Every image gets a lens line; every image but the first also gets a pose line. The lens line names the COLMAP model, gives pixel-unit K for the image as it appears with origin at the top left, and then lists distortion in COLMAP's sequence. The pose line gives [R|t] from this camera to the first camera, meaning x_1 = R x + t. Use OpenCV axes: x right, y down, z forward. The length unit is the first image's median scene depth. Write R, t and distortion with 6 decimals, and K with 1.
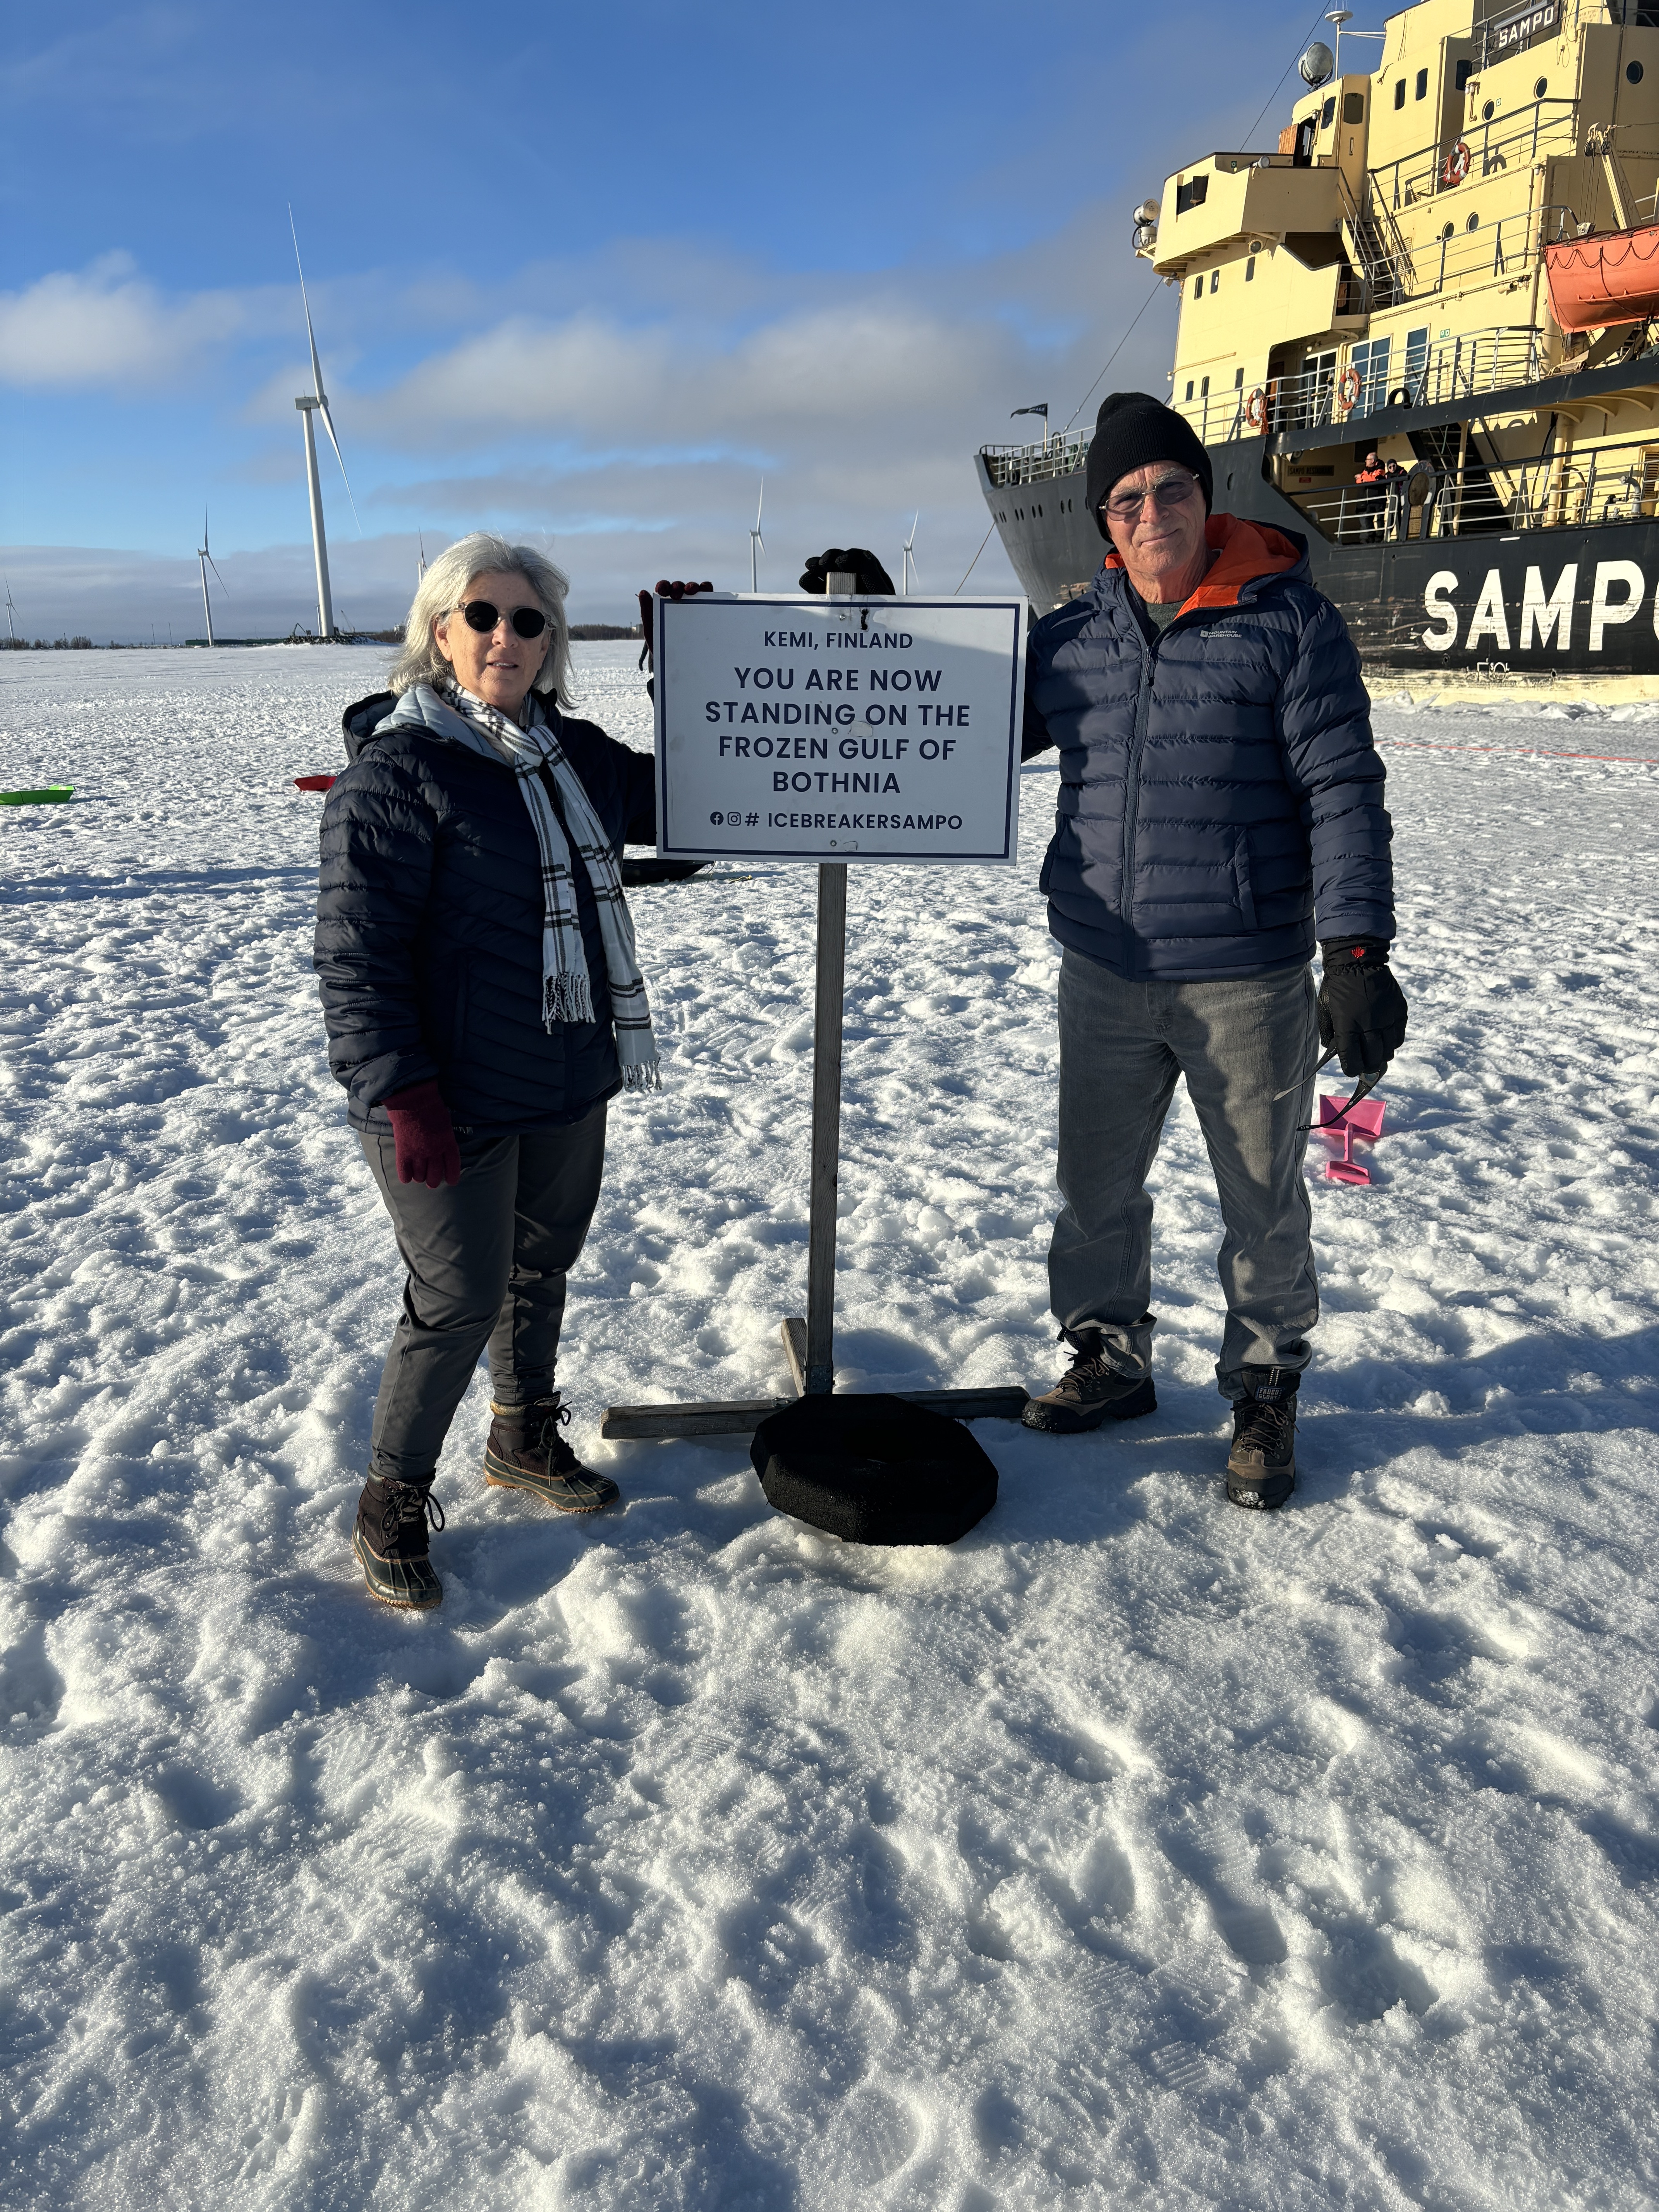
lens RADIAL K [[1662.7, 0, 833.7], [0, 1662.7, 1099.5], [0, 0, 1]] dist [0.069208, -0.079111]
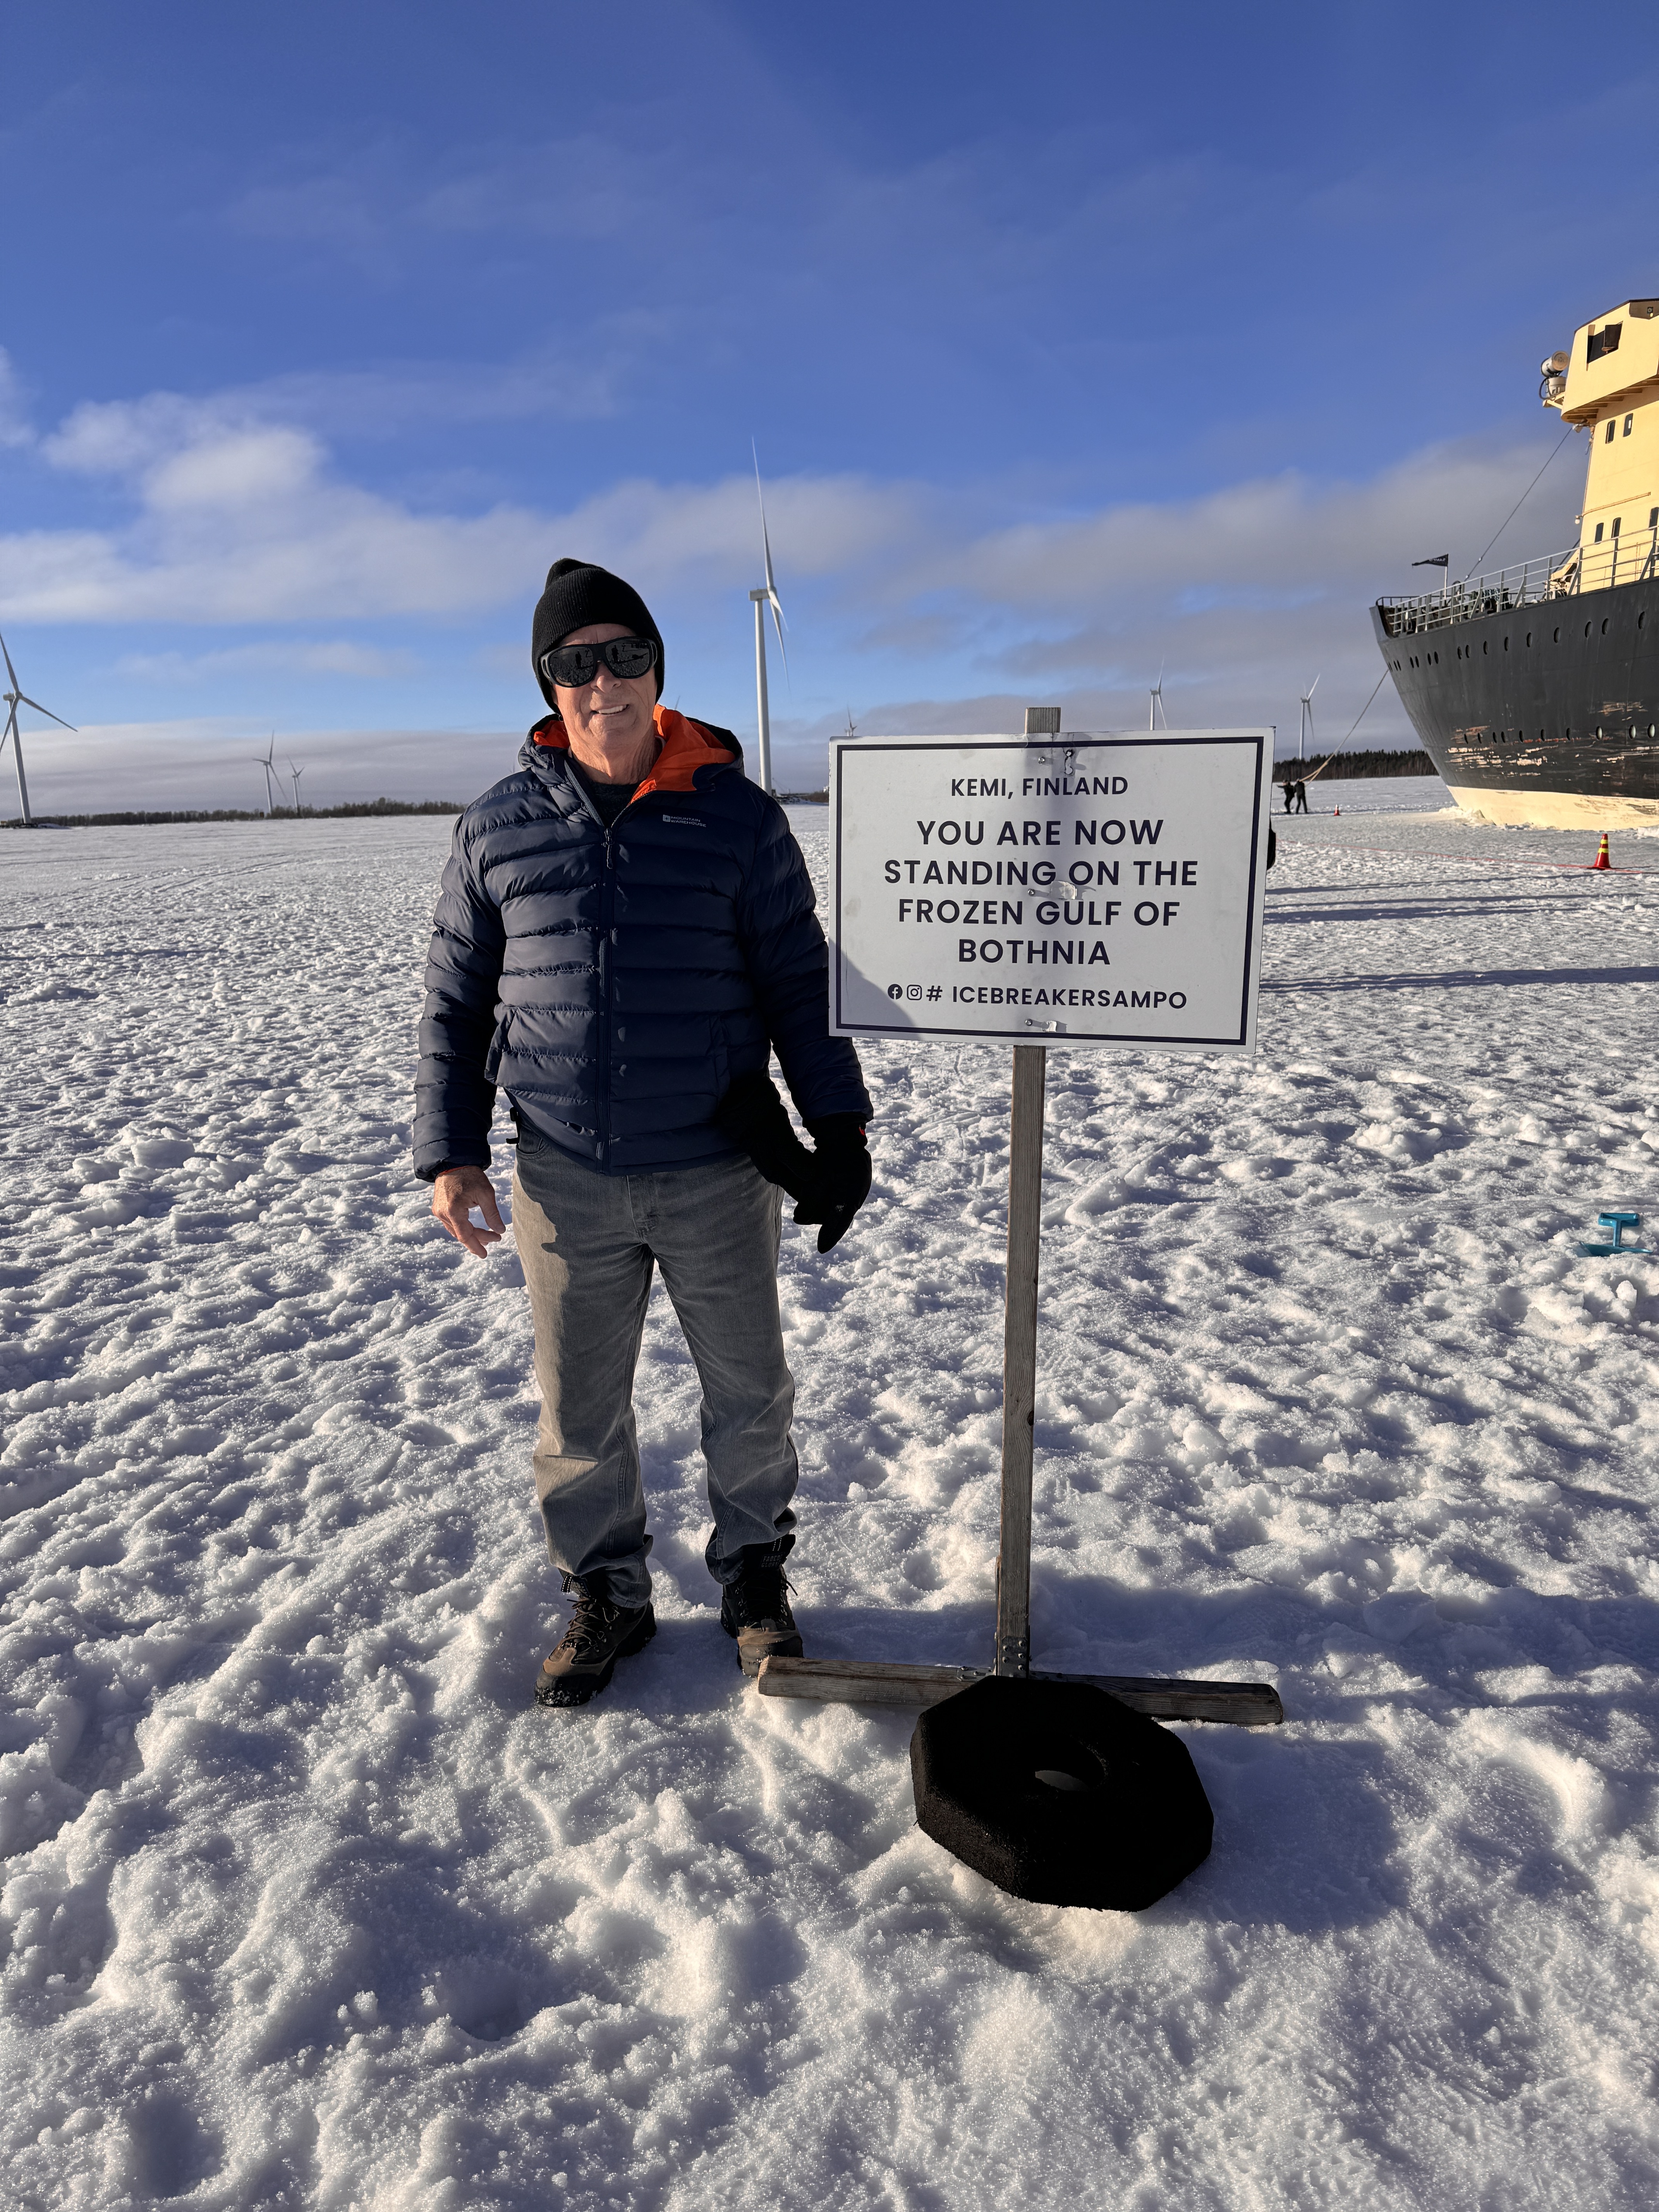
lens RADIAL K [[1571.8, 0, 827.0], [0, 1571.8, 1094.1], [0, 0, 1]] dist [0.023700, -0.025077]
pose [[0.969230, 0.027766, -0.244585, 0.078168], [-0.046308, 0.996444, -0.070387, -0.046318], [0.241761, 0.079547, 0.967070, 0.168934]]
